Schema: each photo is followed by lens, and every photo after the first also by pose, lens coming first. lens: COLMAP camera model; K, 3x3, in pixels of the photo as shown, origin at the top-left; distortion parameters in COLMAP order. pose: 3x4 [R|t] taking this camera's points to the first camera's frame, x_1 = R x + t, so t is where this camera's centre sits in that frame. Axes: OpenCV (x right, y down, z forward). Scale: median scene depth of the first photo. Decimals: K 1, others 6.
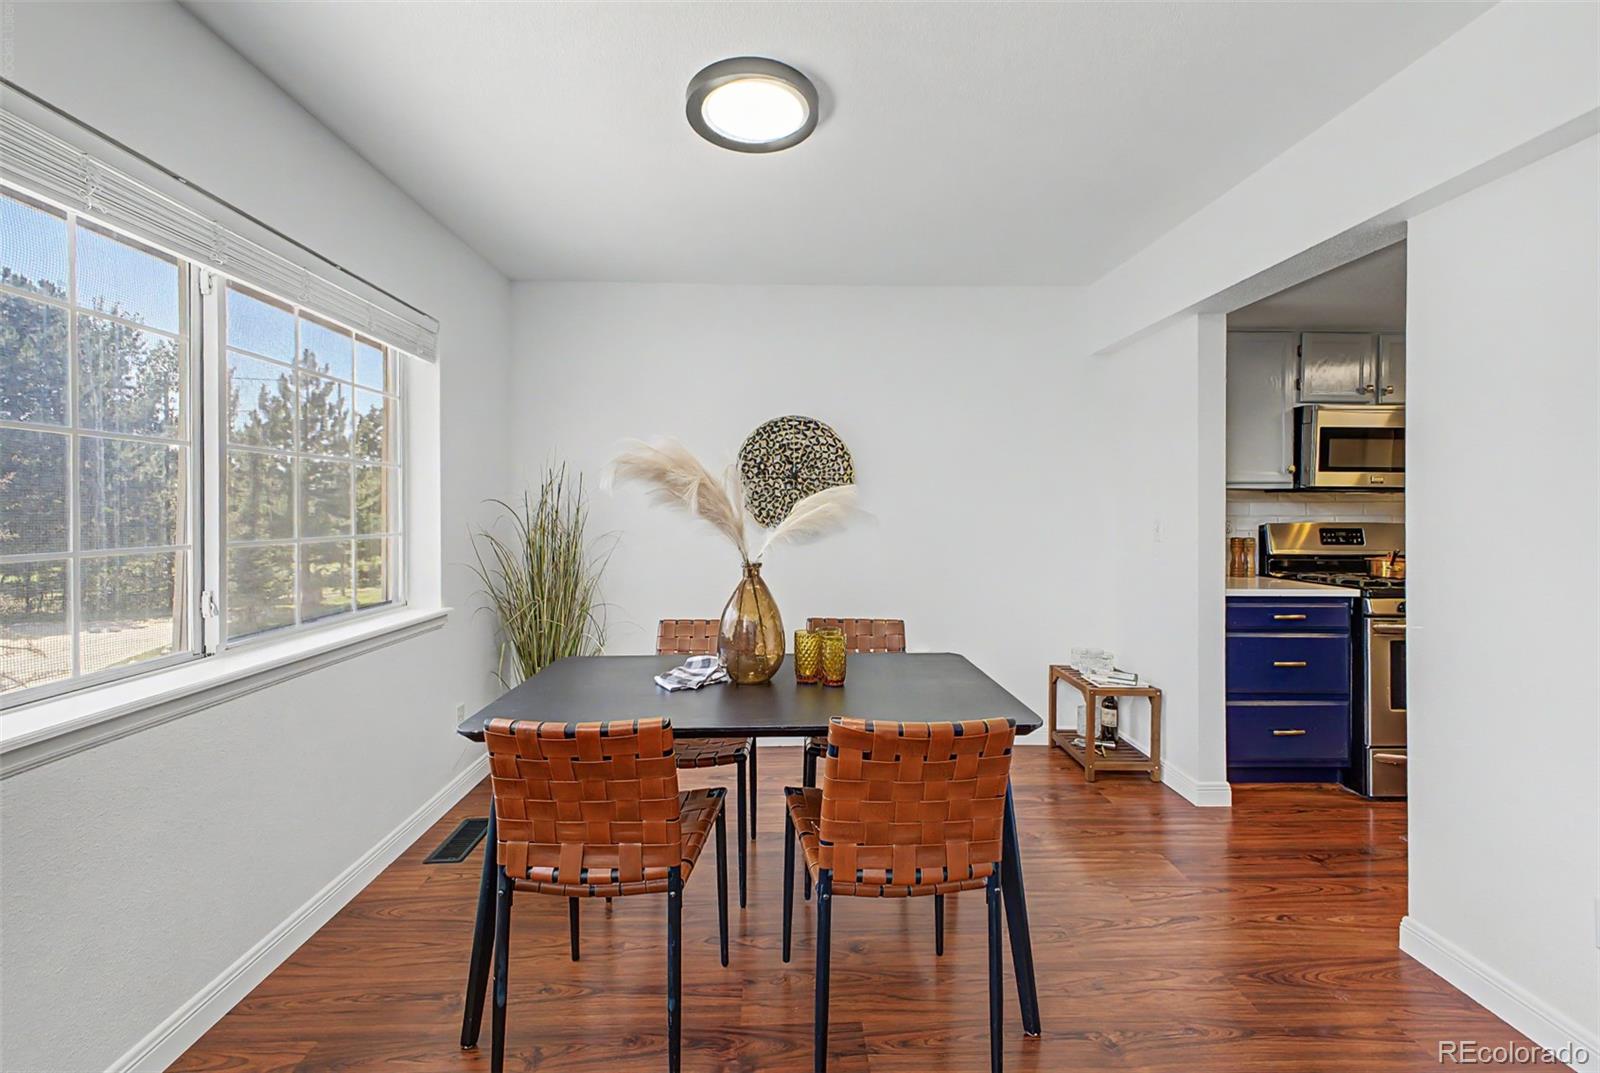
lens RADIAL K [[642.3, 0, 817.1], [0, 642.3, 512.7], [0, 0, 1]] dist [0.017096, -0.005113]
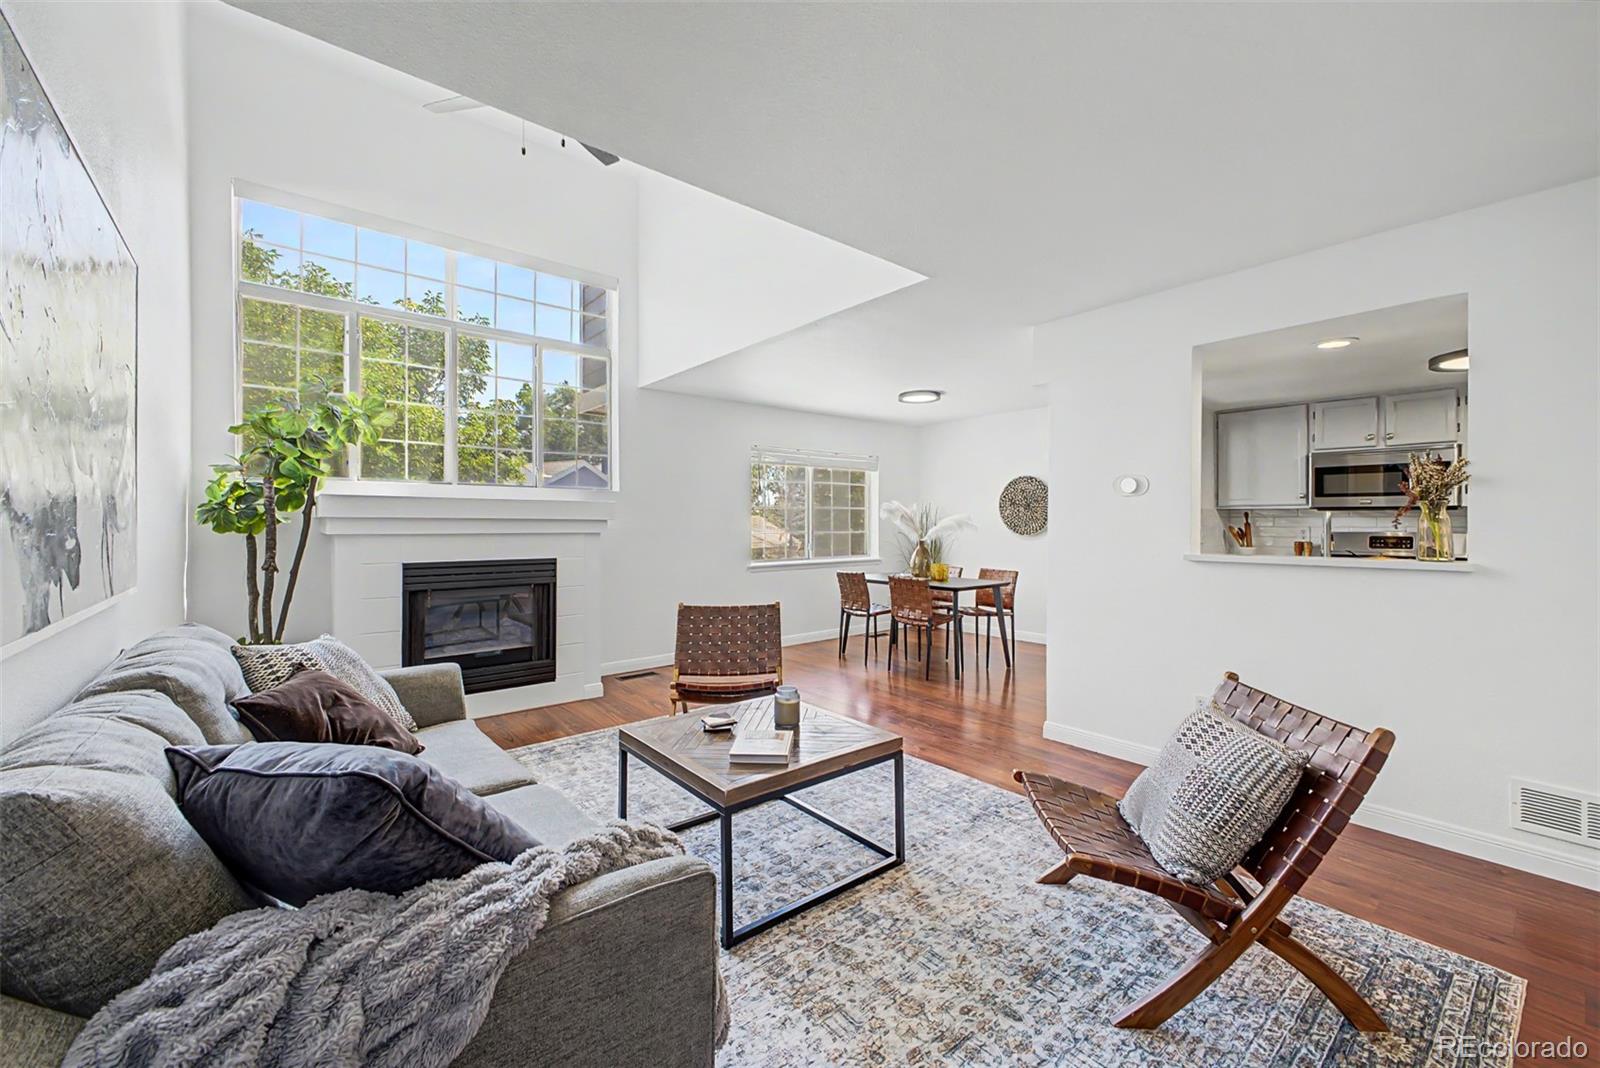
lens RADIAL K [[642.3, 0, 800.0], [0, 642.3, 528.4], [0, 0, 1]] dist [0.017096, -0.005113]
pose [[0.589495, 0.009606, -0.807715, 1.177472], [-0.004664, 0.999953, 0.008488, -0.001076], [0.807758, -0.001236, 0.589512, -0.735338]]
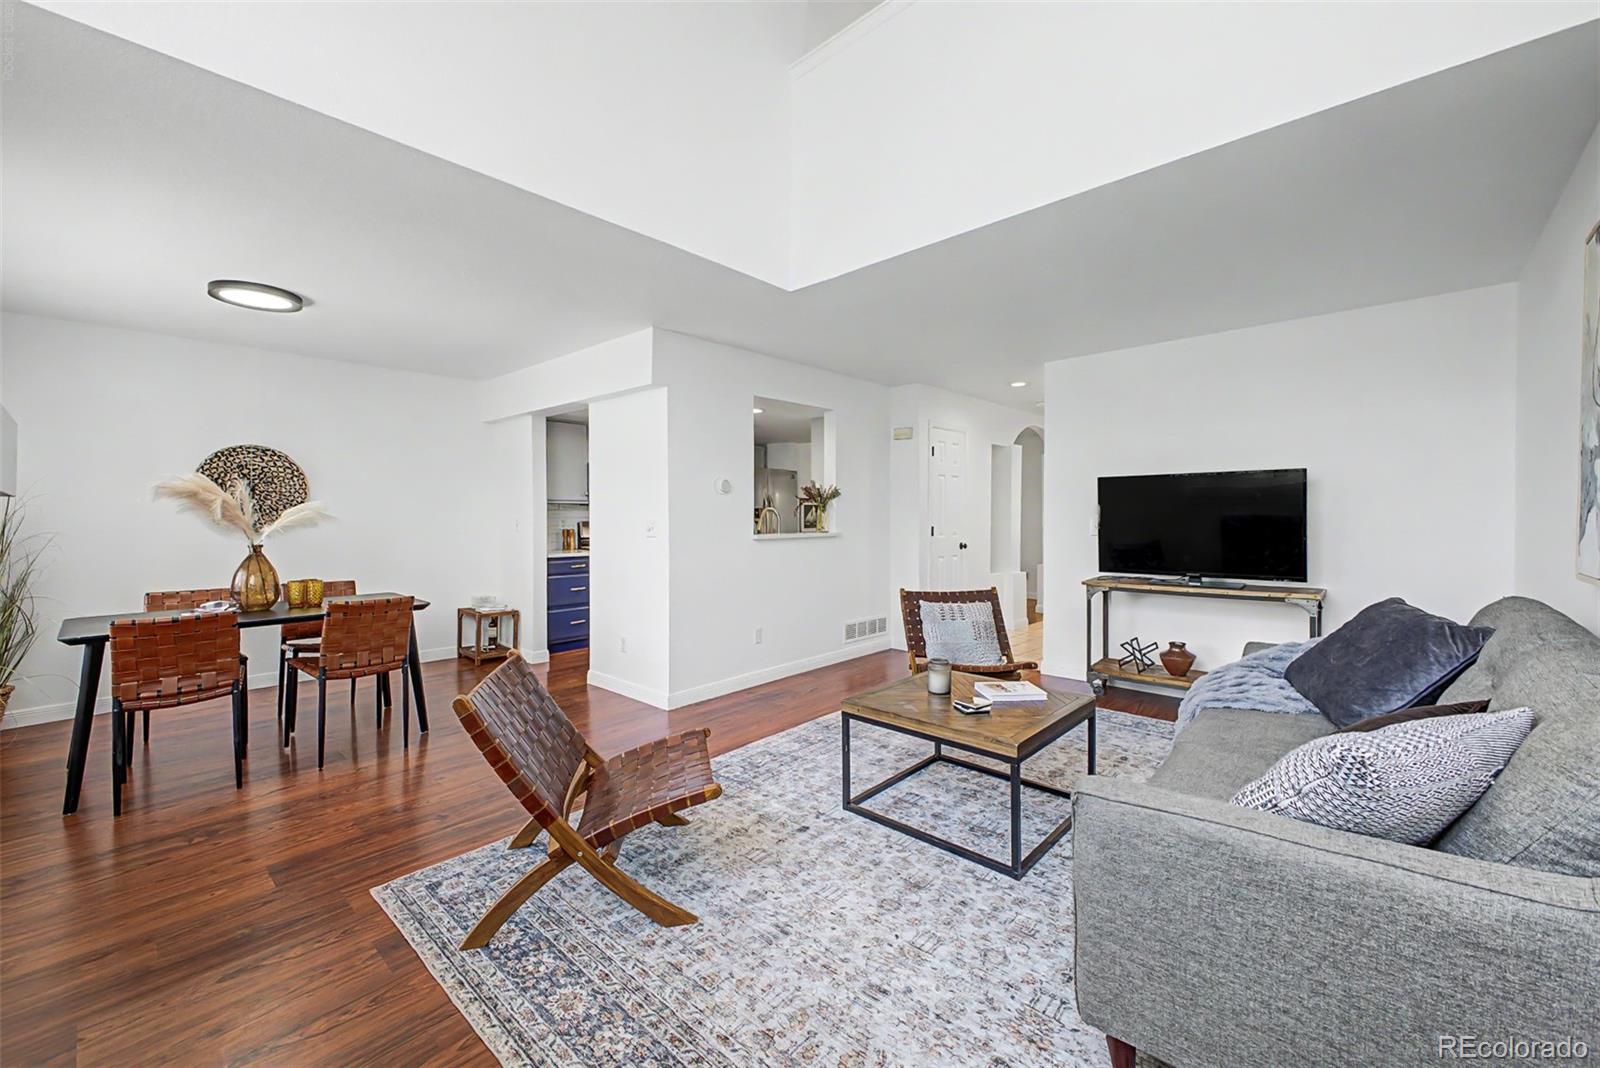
lens RADIAL K [[642.3, 0, 794.7], [0, 642.3, 513.4], [0, 0, 1]] dist [0.017096, -0.005113]
pose [[0.723585, 0.001130, 0.690235, -0.154911], [0.000400, 0.999998, -0.002056, -0.002943], [-0.690235, 0.001764, 0.723583, -0.791321]]
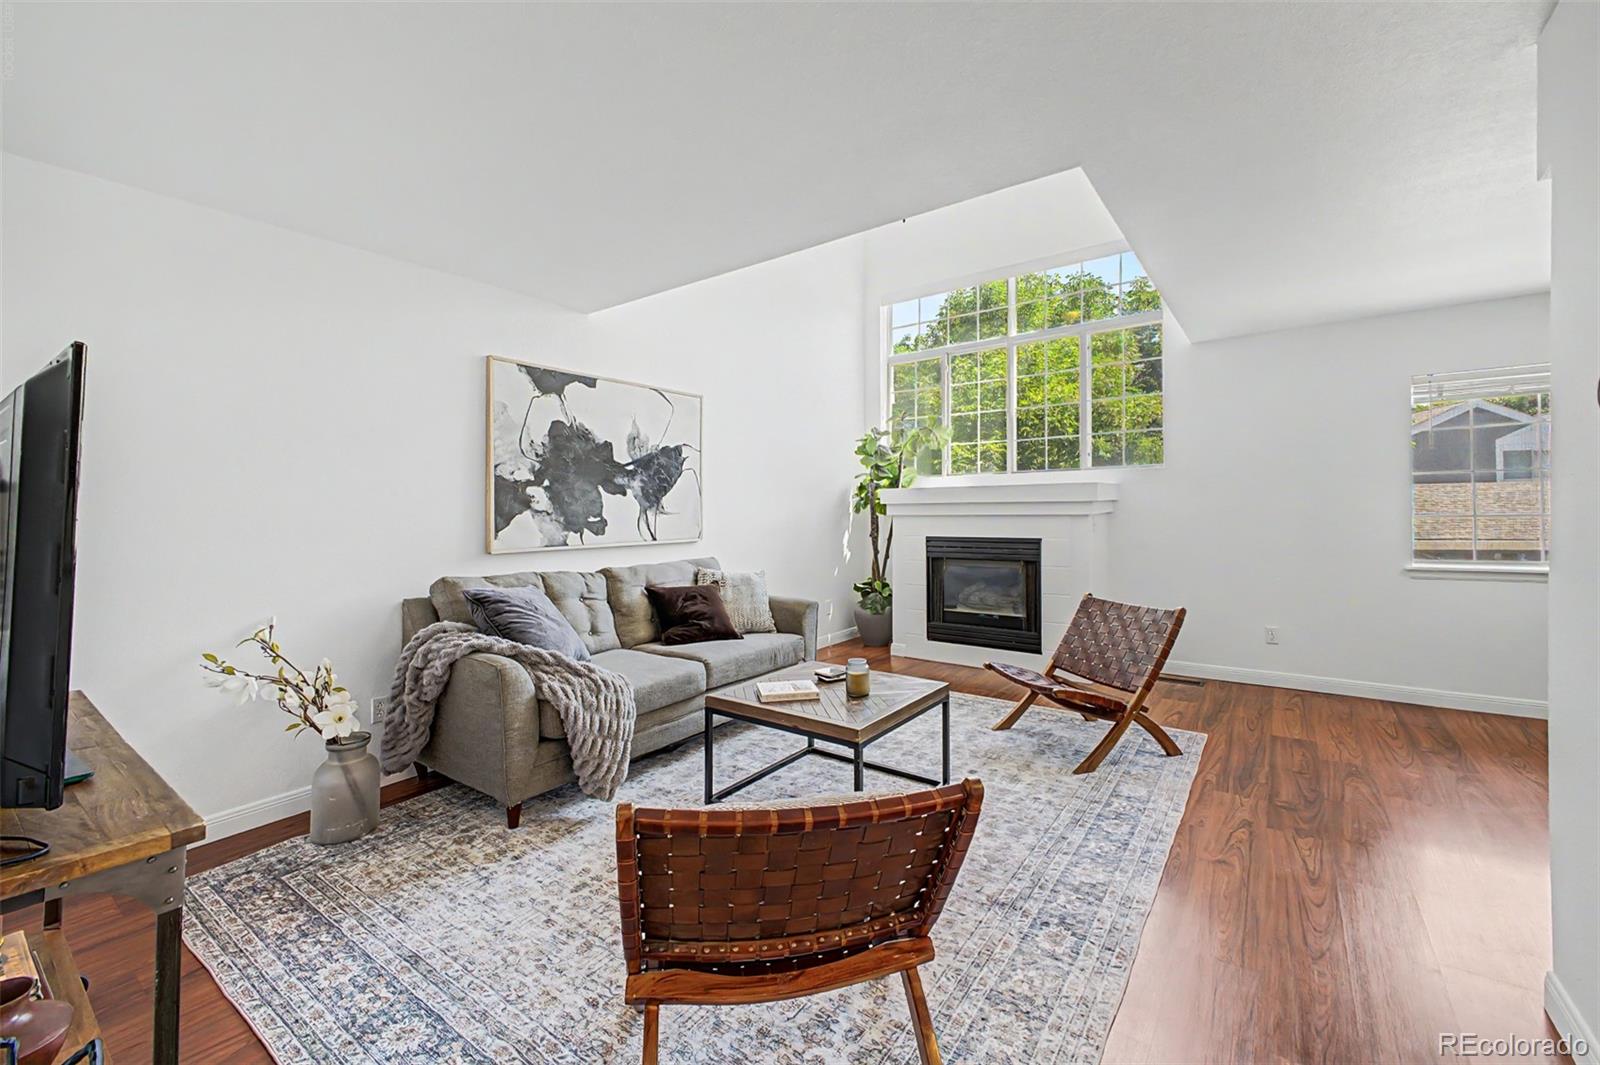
lens RADIAL K [[642.3, 0, 820.9], [0, 642.3, 510.6], [0, 0, 1]] dist [0.017096, -0.005113]
pose [[-0.616433, 0.013227, -0.787296, 1.231668], [0.014359, 0.999881, 0.005555, -0.002875], [0.787276, -0.007881, -0.616550, 0.157696]]
